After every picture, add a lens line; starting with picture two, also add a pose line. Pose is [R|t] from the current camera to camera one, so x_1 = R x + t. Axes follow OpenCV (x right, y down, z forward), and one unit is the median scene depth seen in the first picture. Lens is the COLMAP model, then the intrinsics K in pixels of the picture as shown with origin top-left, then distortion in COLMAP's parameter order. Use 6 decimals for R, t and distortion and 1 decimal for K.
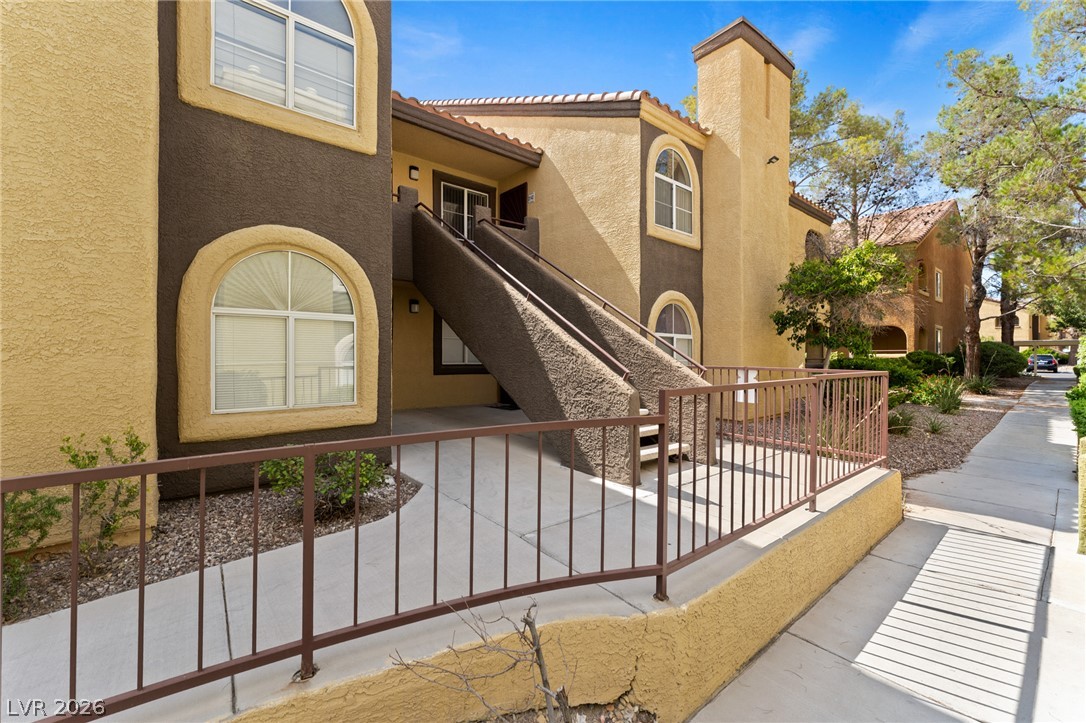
lens RADIAL K [[447.9, 0, 542.3], [0, 447.9, 344.5], [0, 0, 1]] dist [0.003448, -0.001259]
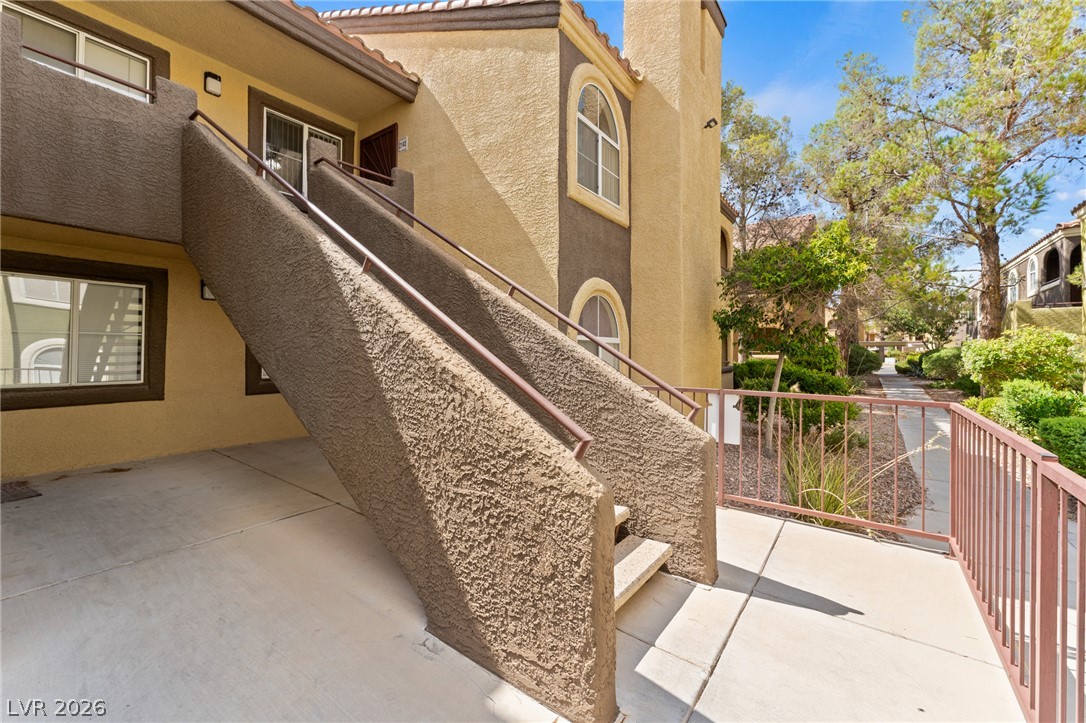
lens RADIAL K [[447.9, 0, 543.0], [0, 447.9, 334.5], [0, 0, 1]] dist [0.003448, -0.001259]
pose [[0.970016, 0.008524, 0.242893, 0.025187], [-0.004317, 0.999831, -0.017847, -0.013605], [-0.243004, 0.016263, 0.969889, 0.303810]]
